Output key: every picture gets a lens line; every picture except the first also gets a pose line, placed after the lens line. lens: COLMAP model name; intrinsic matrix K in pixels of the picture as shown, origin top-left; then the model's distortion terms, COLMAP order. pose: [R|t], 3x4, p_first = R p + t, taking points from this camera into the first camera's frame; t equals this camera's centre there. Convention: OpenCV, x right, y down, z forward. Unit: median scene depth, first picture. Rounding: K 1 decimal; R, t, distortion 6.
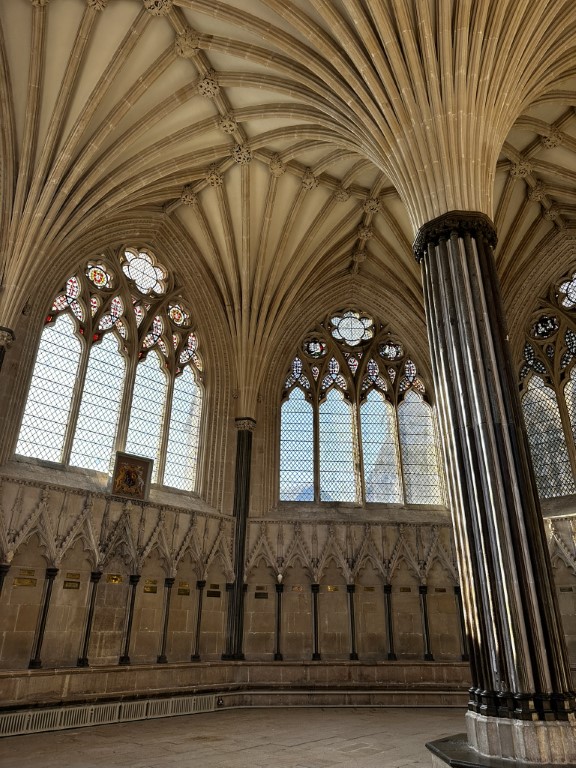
lens RADIAL K [[513.9, 0, 288.0], [0, 513.9, 380.0], [0, 0, 1]] dist [0.033895, -0.047790]
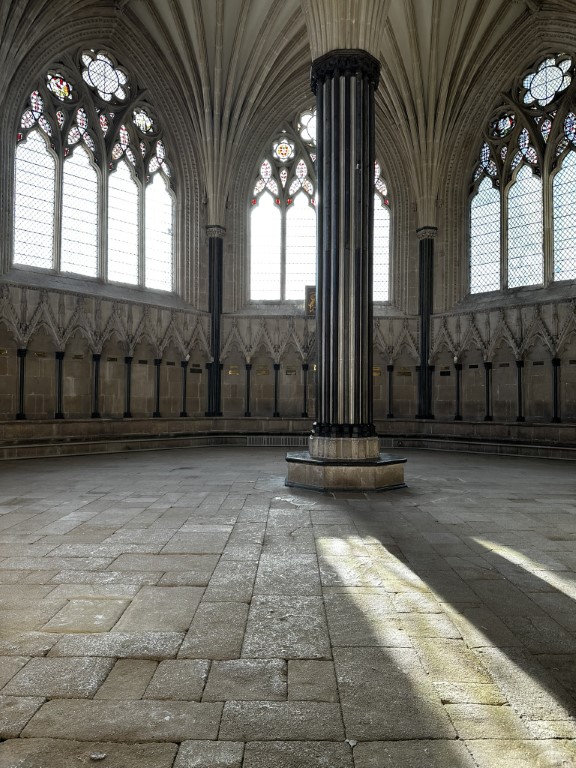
lens RADIAL K [[513.9, 0, 288.0], [0, 513.9, 380.0], [0, 0, 1]] dist [0.033895, -0.047790]
pose [[0.676384, -0.033646, -0.735780, 0.595196], [0.313290, 0.917227, 0.246056, 0.010872], [0.666599, -0.396941, 0.630939, -0.032276]]
